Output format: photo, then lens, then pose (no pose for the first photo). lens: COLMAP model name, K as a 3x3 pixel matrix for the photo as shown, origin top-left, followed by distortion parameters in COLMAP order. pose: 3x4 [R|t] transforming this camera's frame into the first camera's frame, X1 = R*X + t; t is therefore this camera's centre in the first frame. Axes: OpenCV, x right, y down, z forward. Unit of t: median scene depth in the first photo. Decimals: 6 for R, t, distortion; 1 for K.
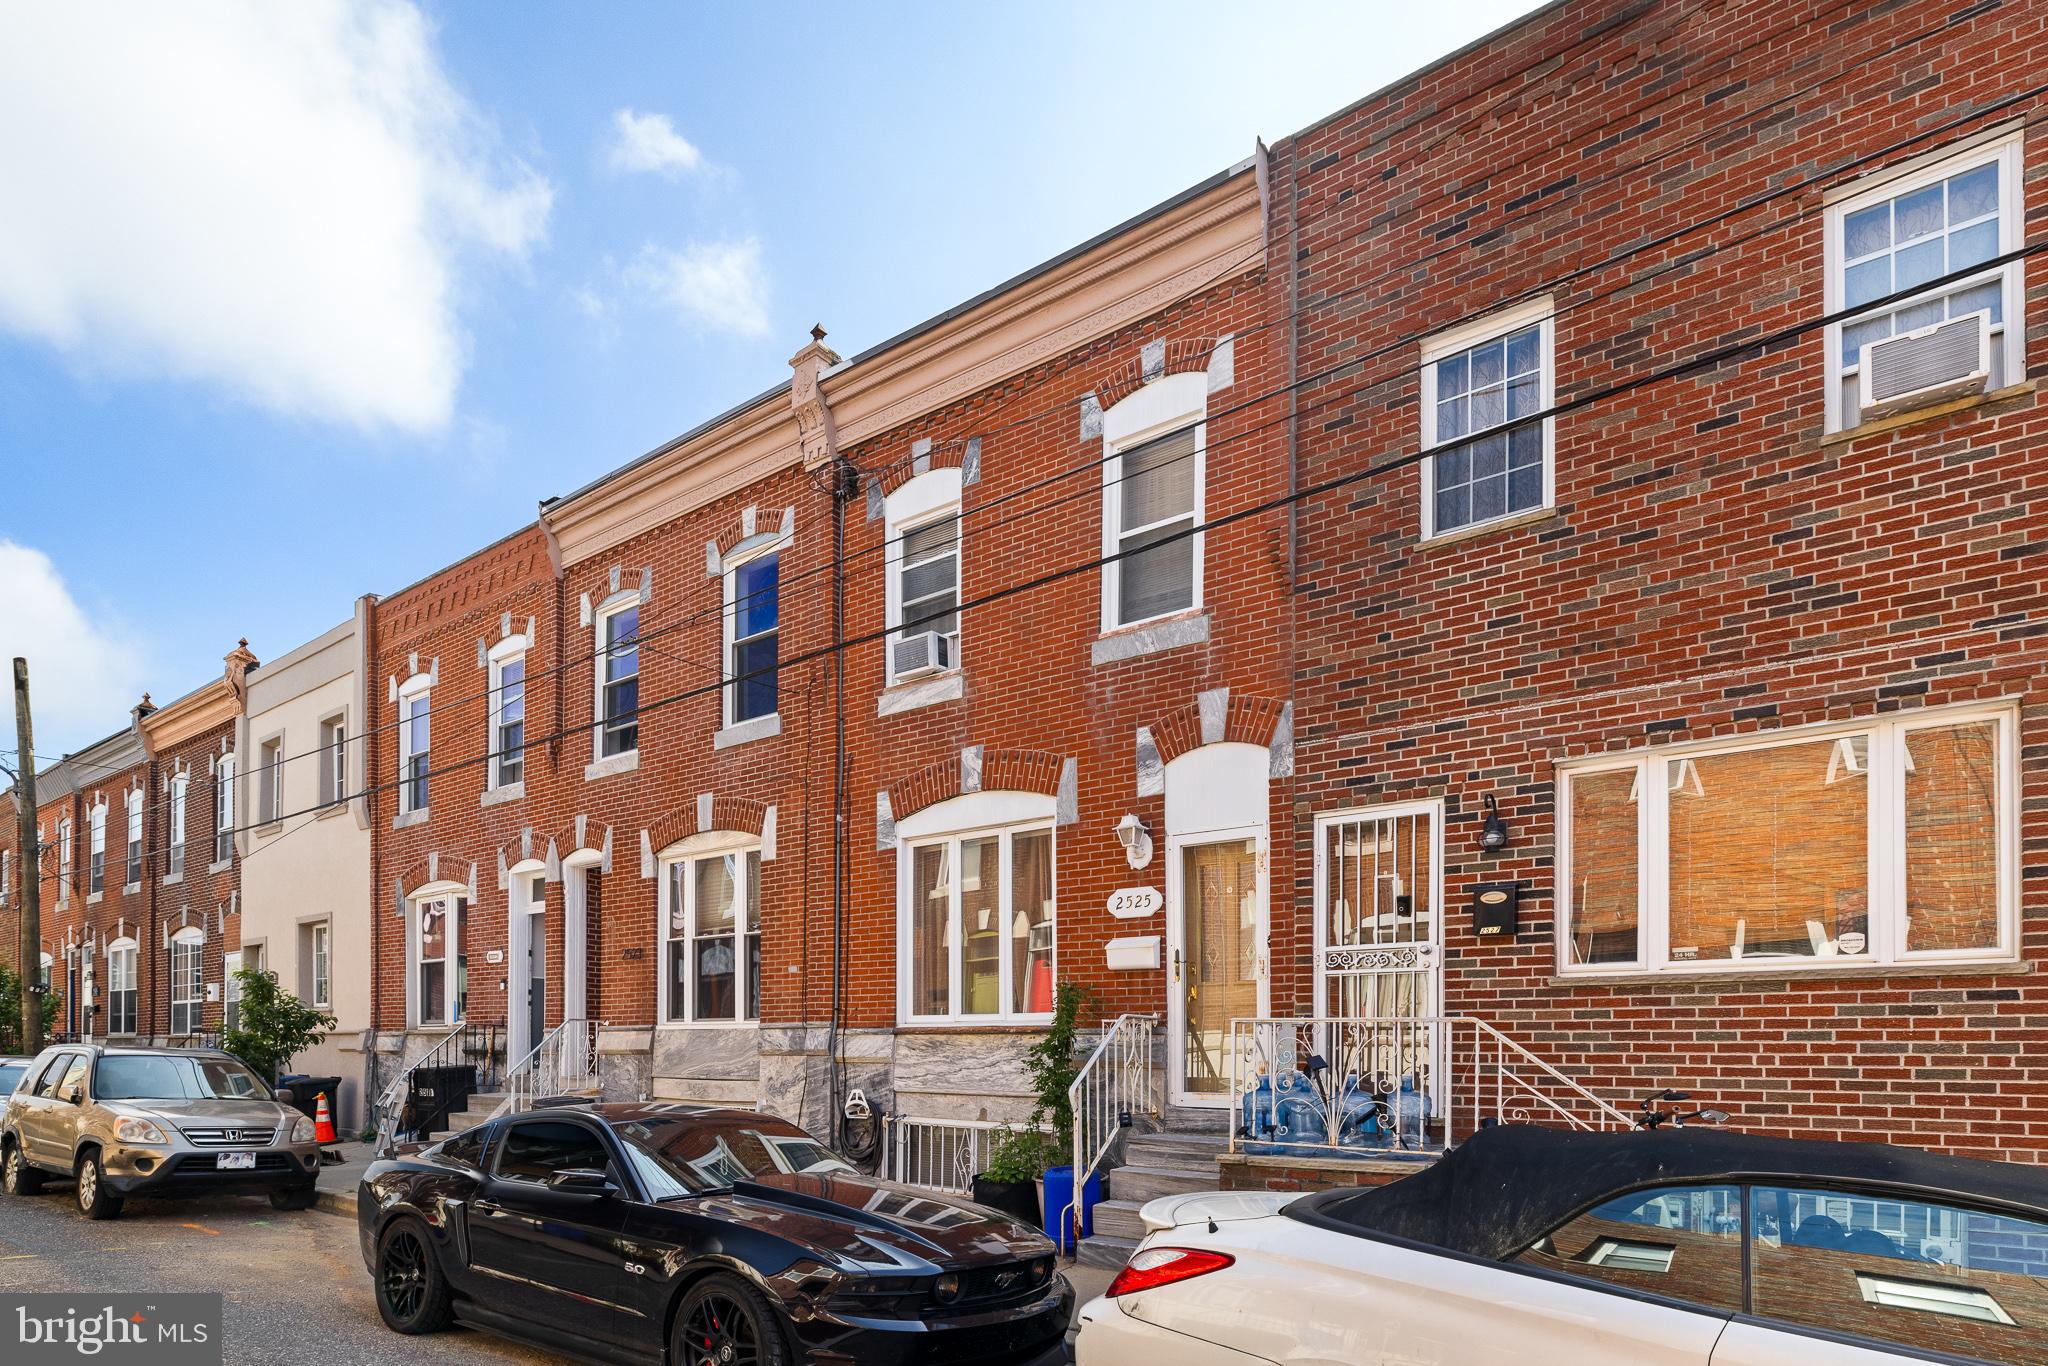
lens RADIAL K [[861.9, 0, 1024.0], [0, 861.9, 683.0], [0, 0, 1]] dist [-0.001287, 0.000255]
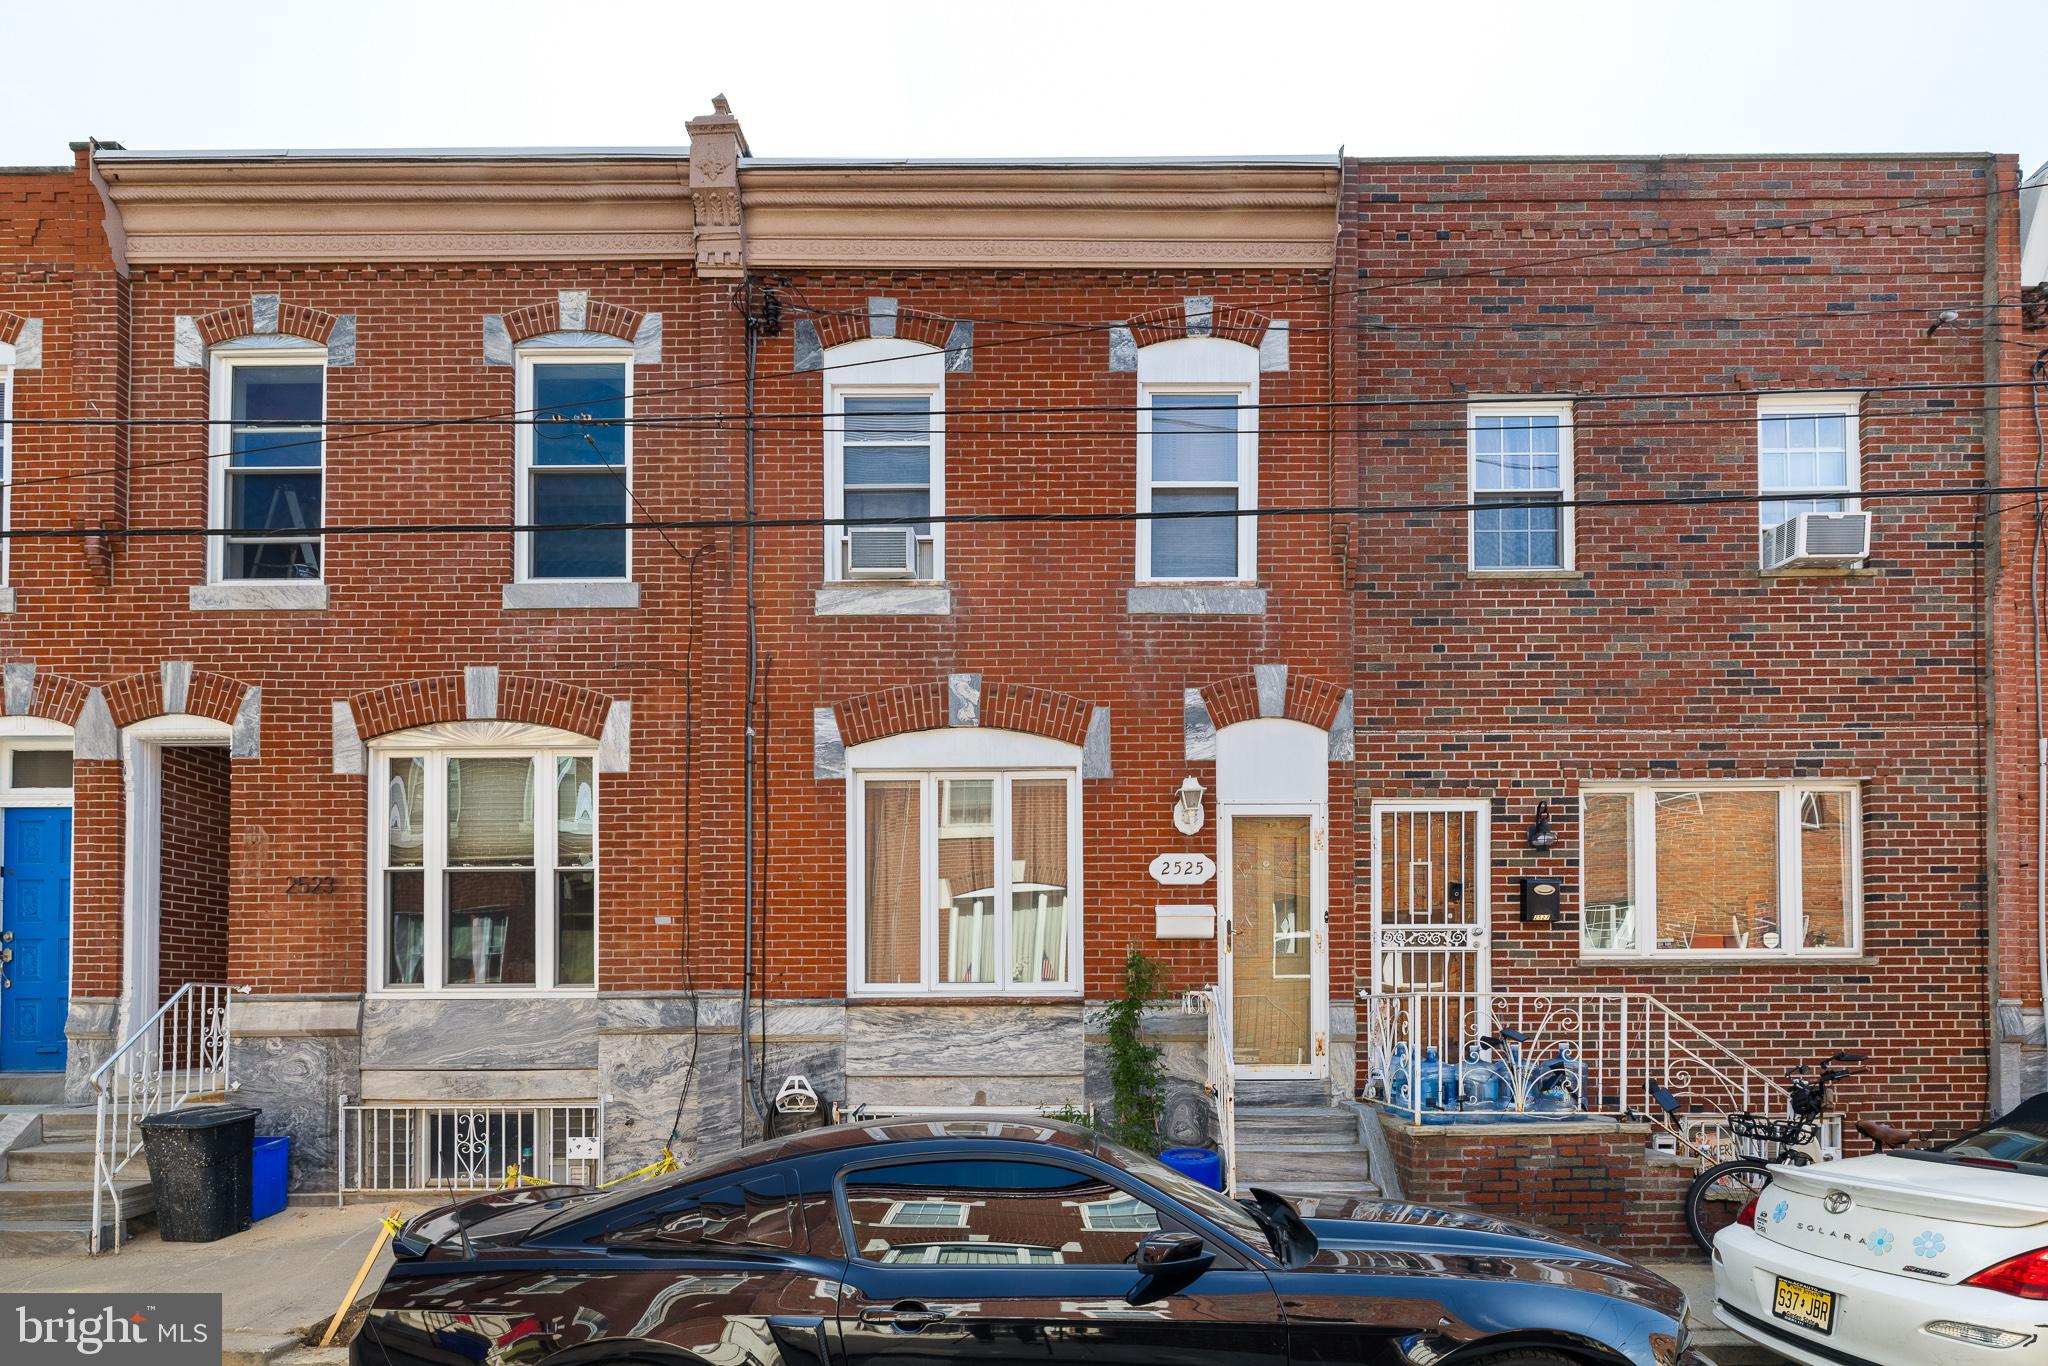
lens RADIAL K [[860.6, 0, 1024.0], [0, 860.6, 698.8], [0, 0, 1]] dist [-0.000807, -0.000018]
pose [[0.852836, 0.177571, 0.491059, -0.493311], [-0.197409, 0.980252, -0.011622, 0.112166], [-0.483425, -0.087028, 0.871049, 0.267207]]
